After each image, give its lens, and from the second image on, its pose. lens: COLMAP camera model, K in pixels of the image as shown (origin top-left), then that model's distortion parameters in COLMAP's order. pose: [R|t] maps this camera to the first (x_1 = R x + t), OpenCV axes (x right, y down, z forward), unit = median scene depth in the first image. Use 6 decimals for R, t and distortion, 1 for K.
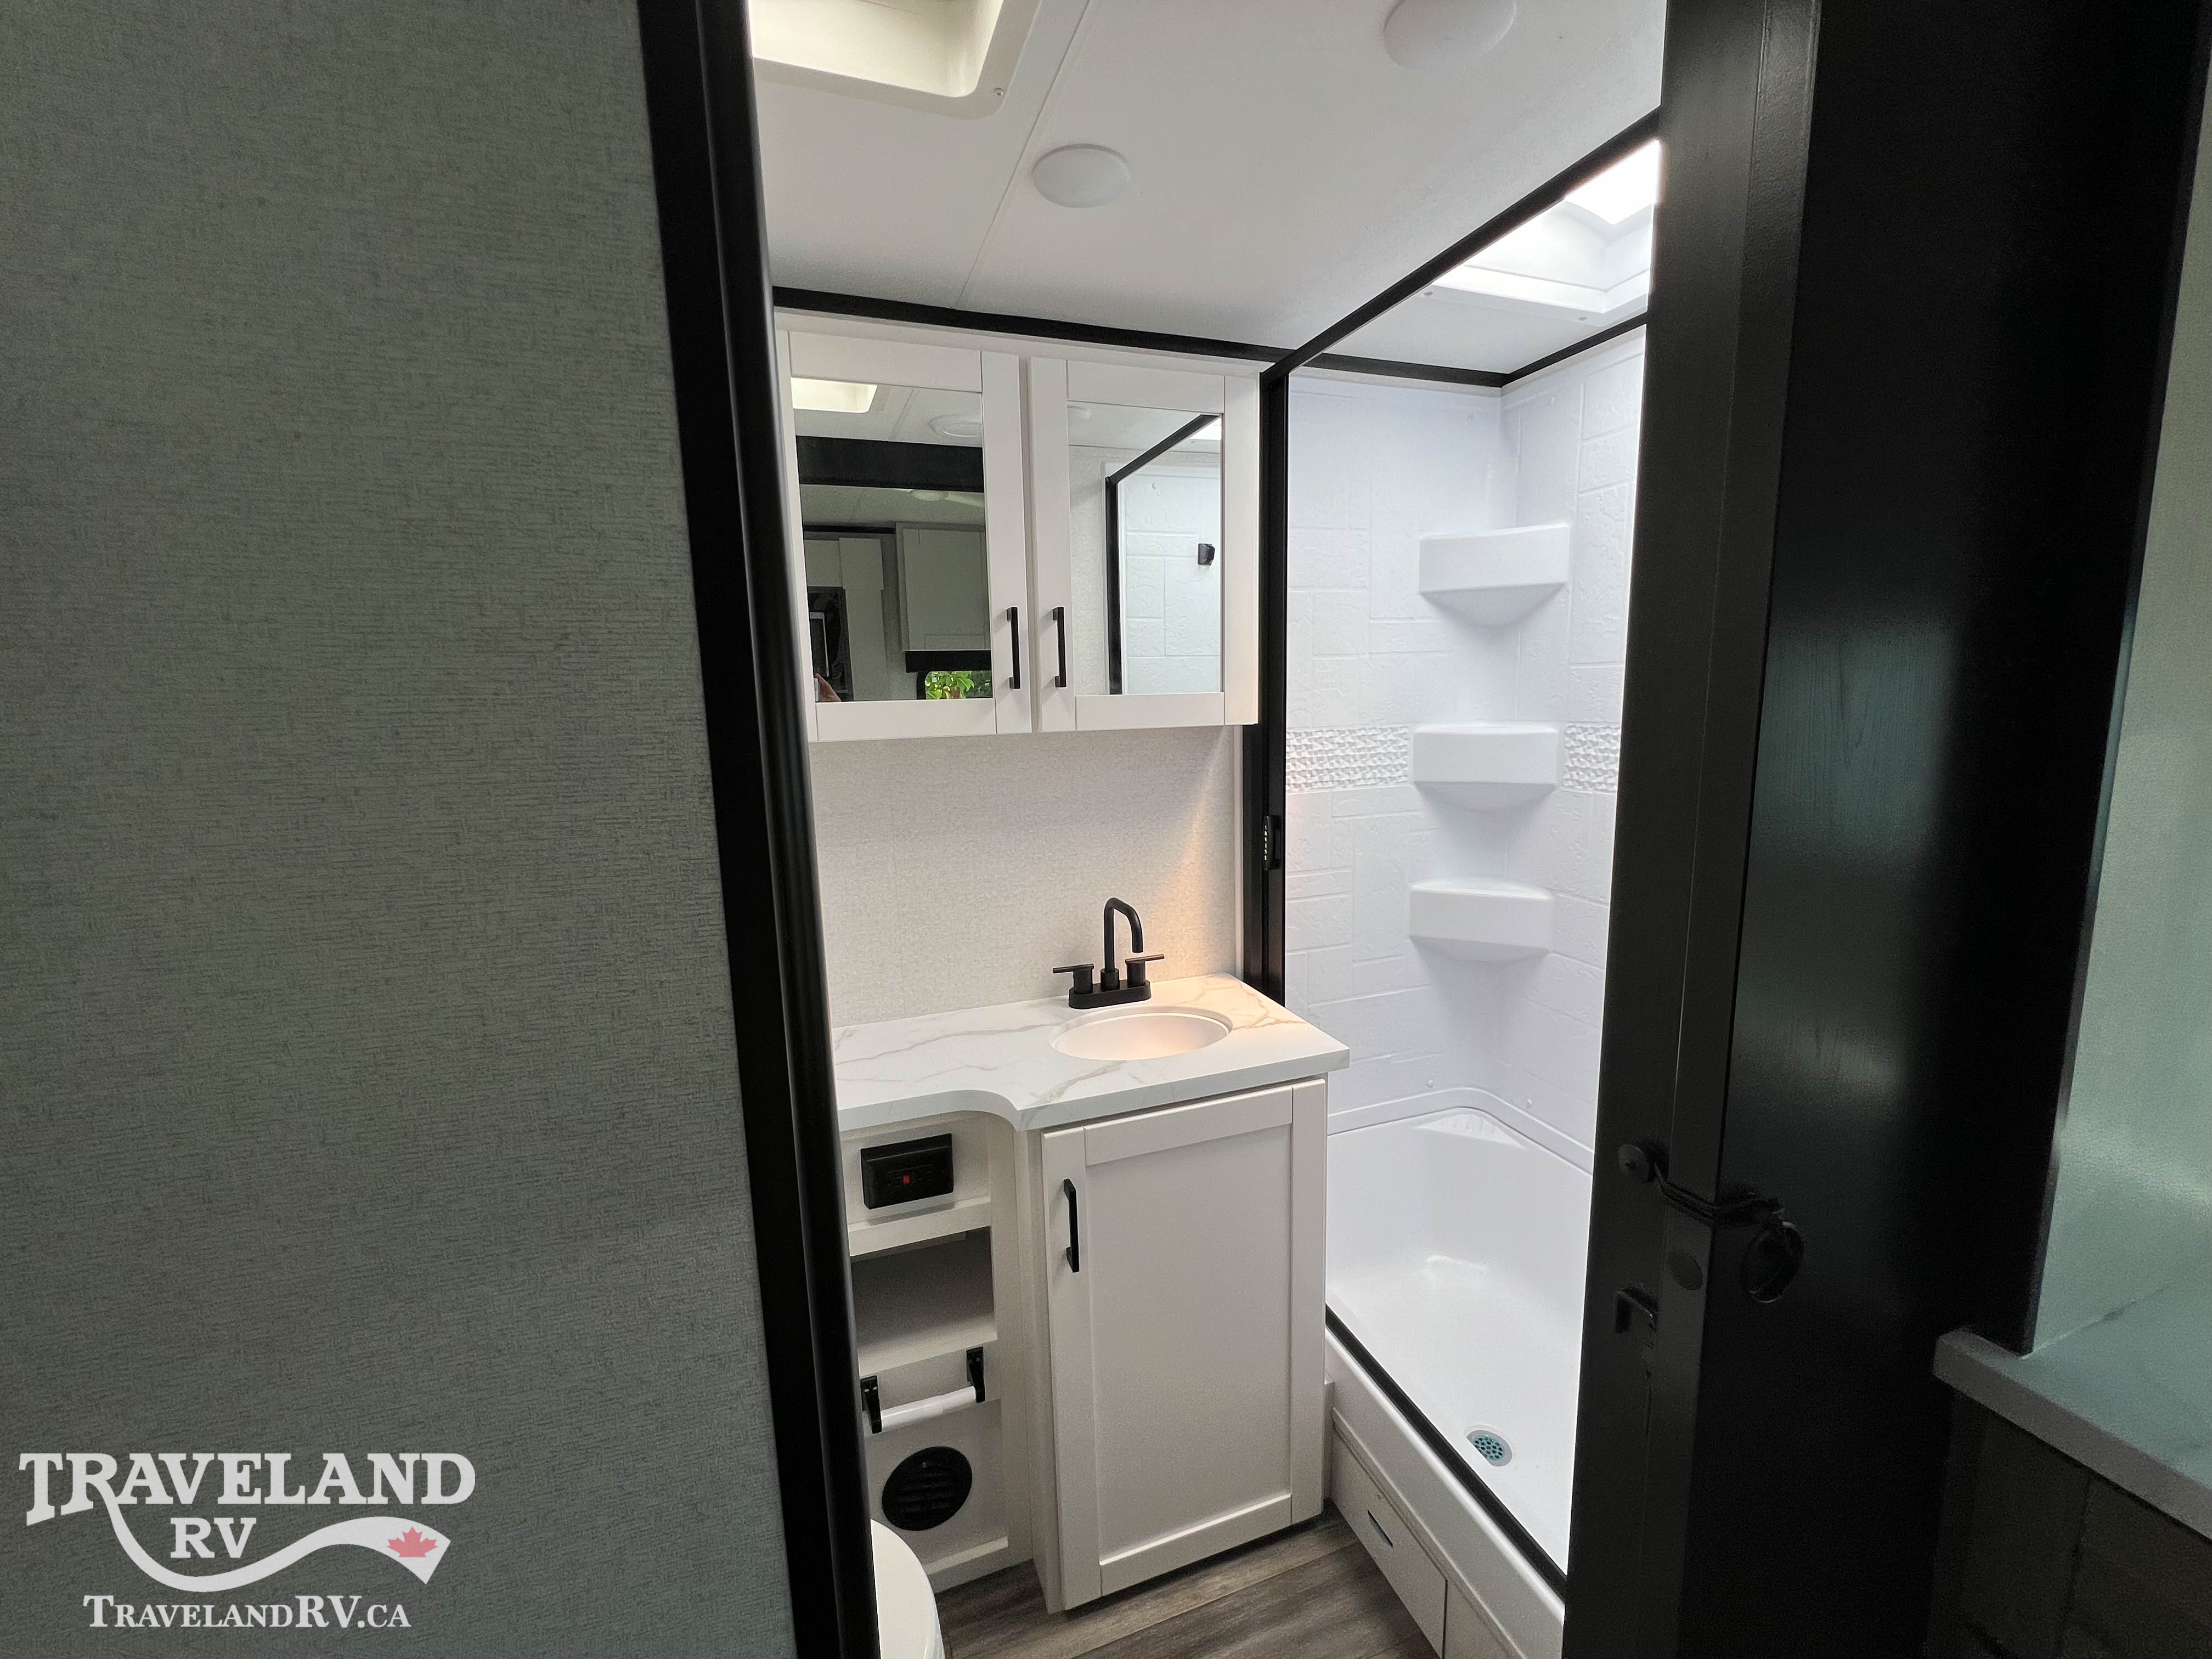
lens RADIAL K [[887.0, 0, 1108.4], [0, 887.0, 828.1], [0, 0, 1]] dist [-0.002239, -0.000208]
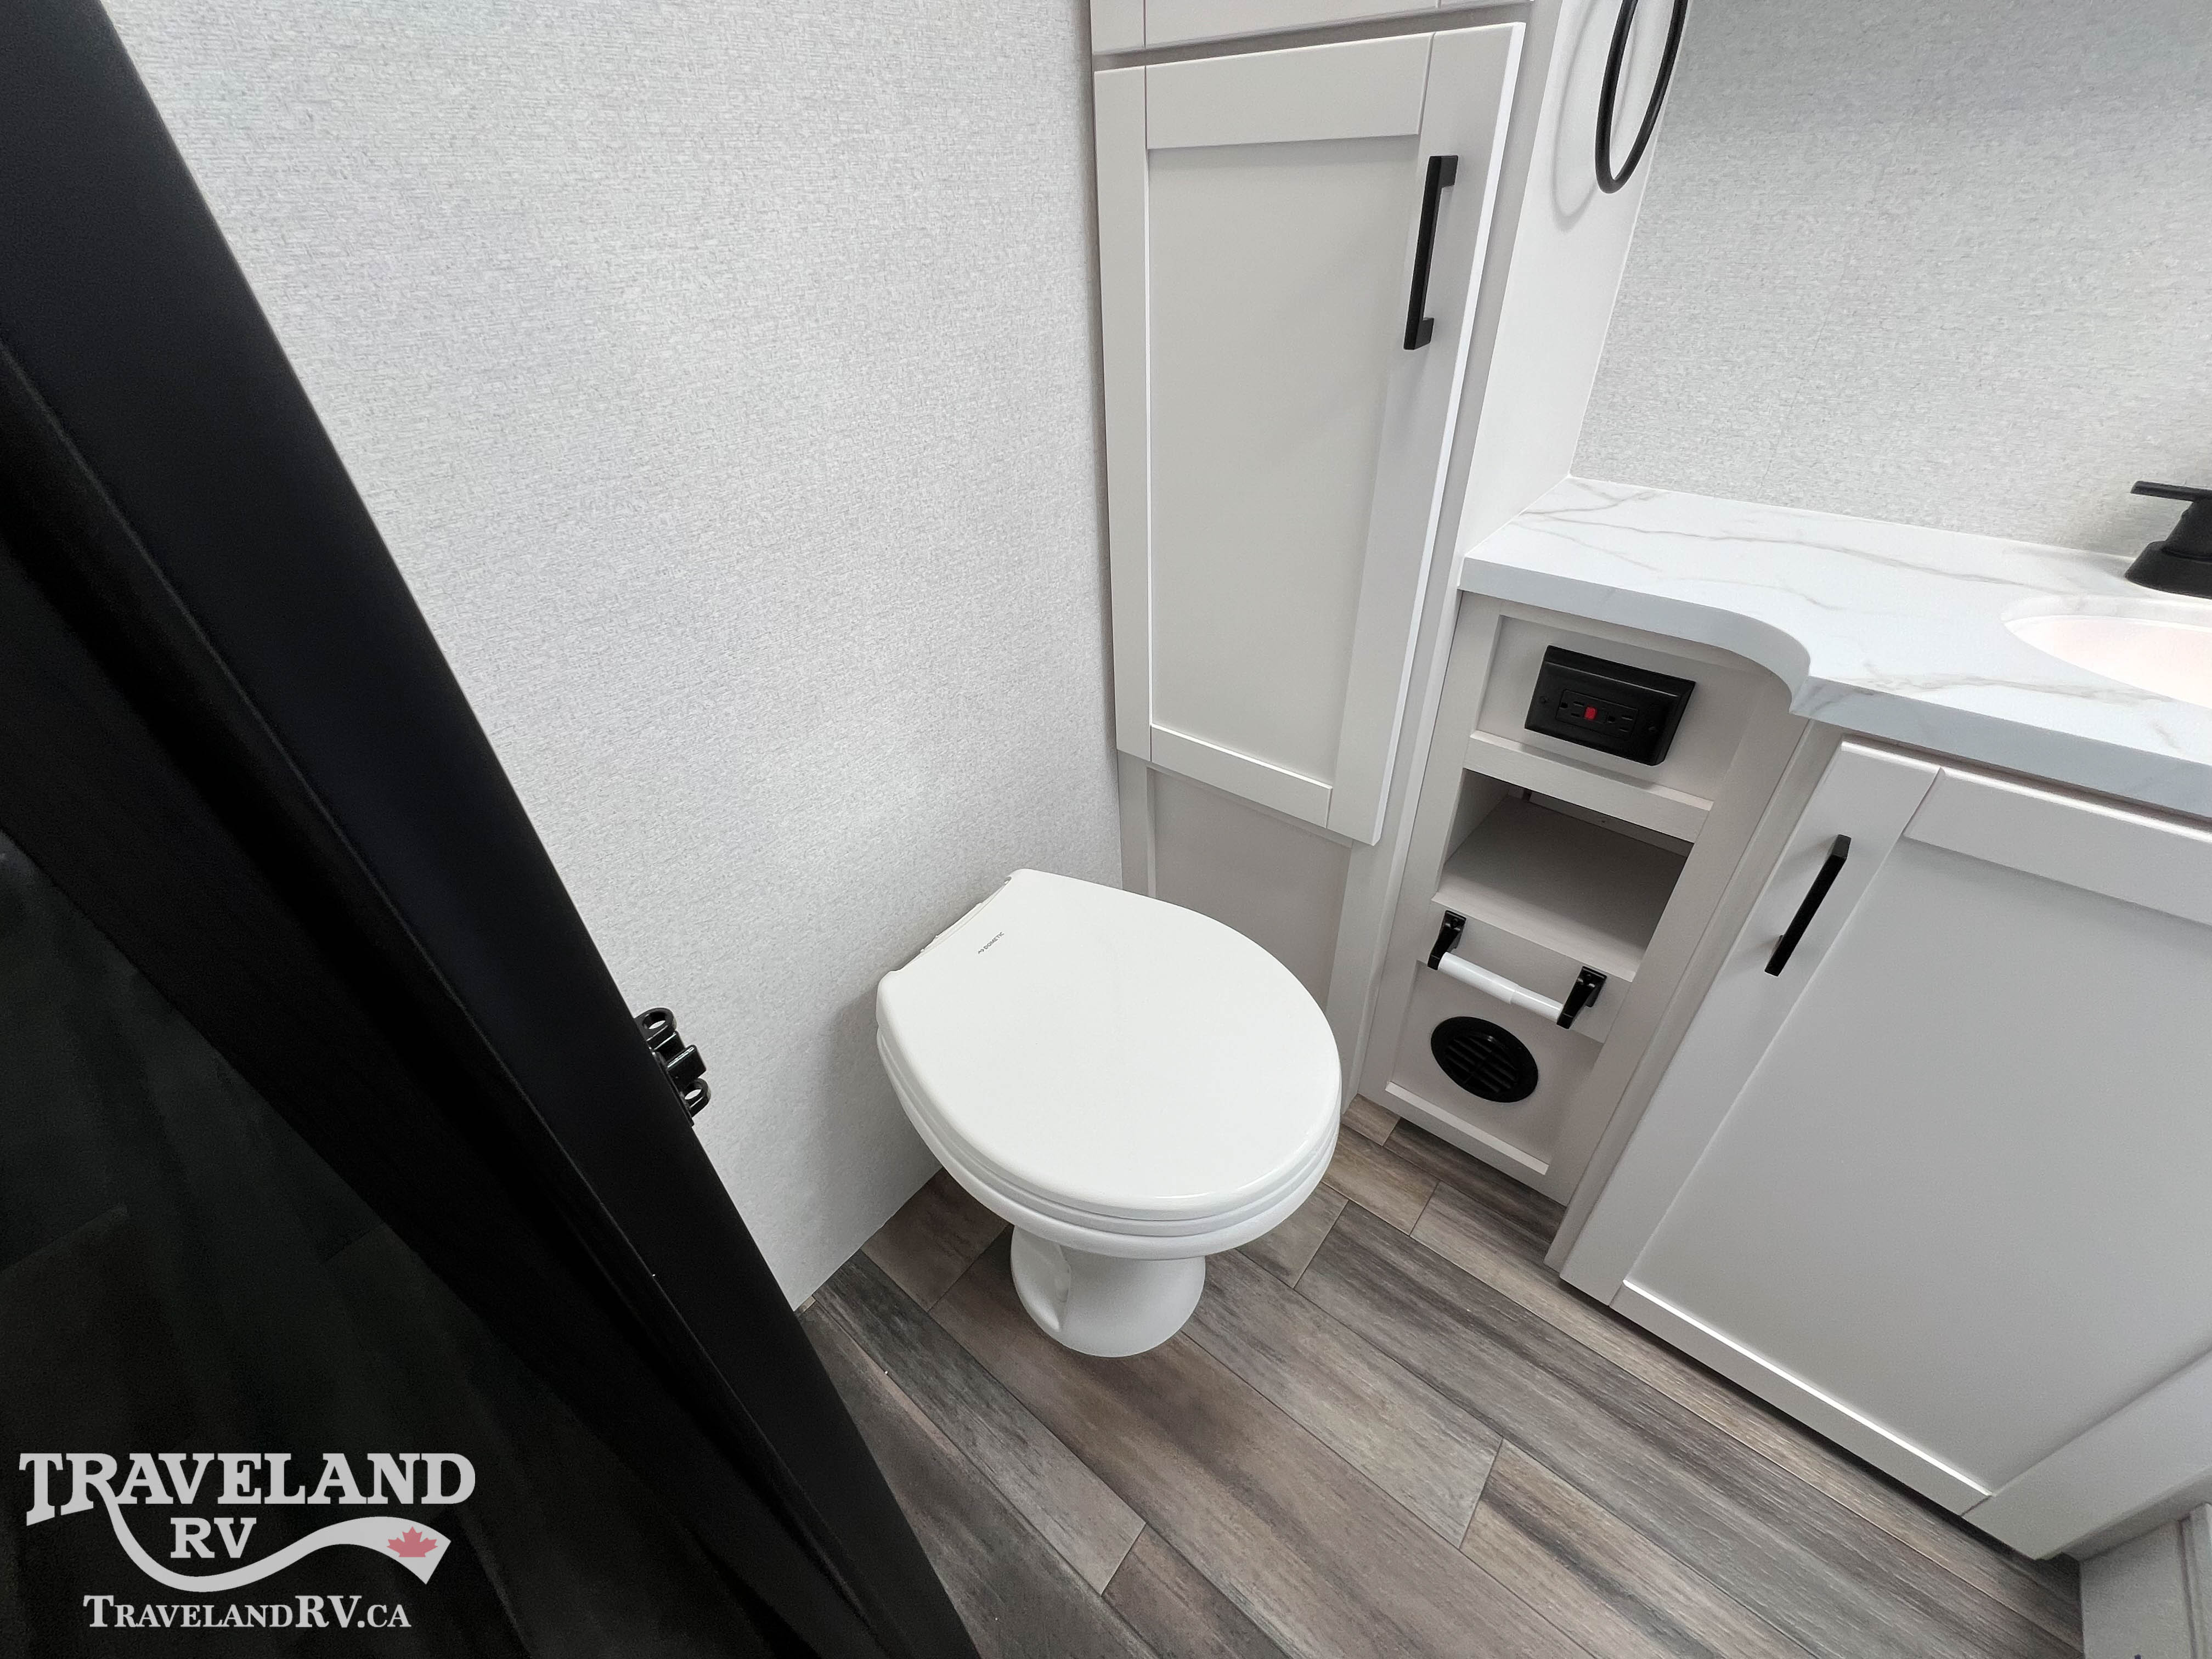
lens RADIAL K [[887.0, 0, 1108.4], [0, 887.0, 828.1], [0, 0, 1]] dist [-0.002239, -0.000208]
pose [[0.517530, 0.516301, -0.682346, 0.071016], [-0.108351, 0.830568, 0.546275, 0.120553], [0.848777, -0.208781, 0.485786, 0.295289]]
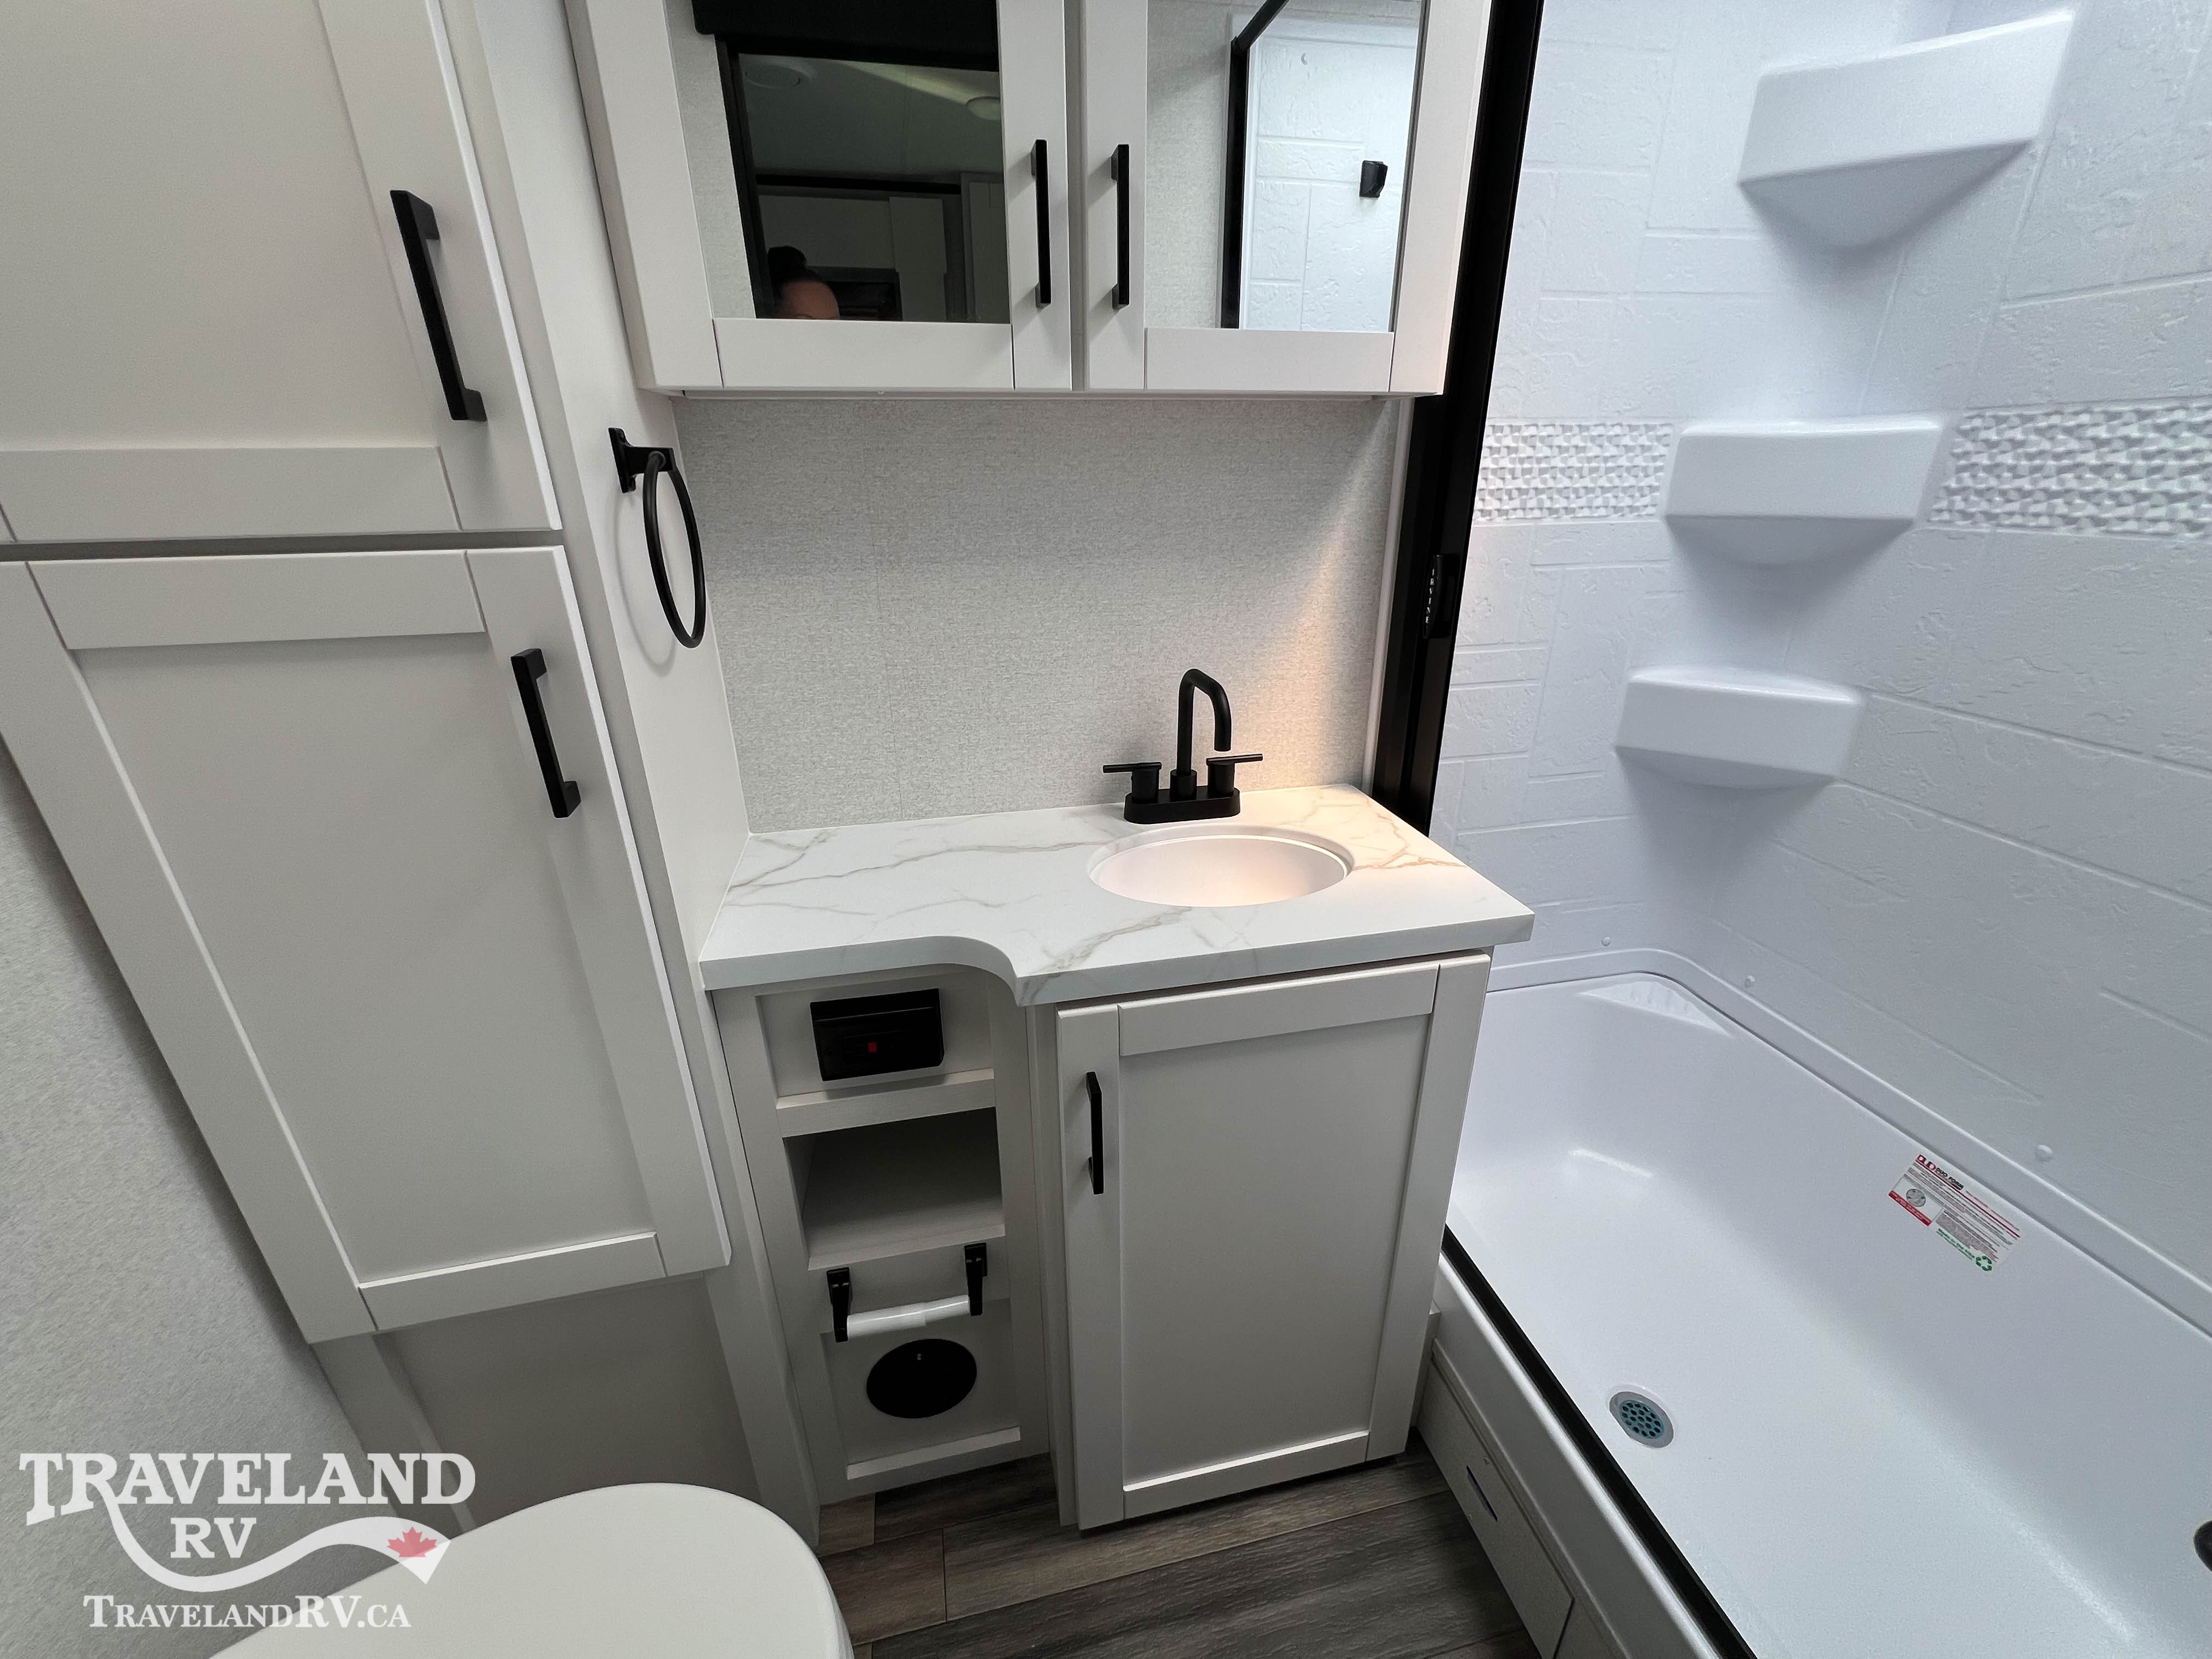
lens RADIAL K [[887.0, 0, 1108.4], [0, 887.0, 828.1], [0, 0, 1]] dist [-0.002239, -0.000208]
pose [[0.991405, 0.064262, -0.113961, 0.027417], [-0.035293, 0.970127, 0.240017, 0.037260], [0.125980, -0.233932, 0.964056, 0.313402]]
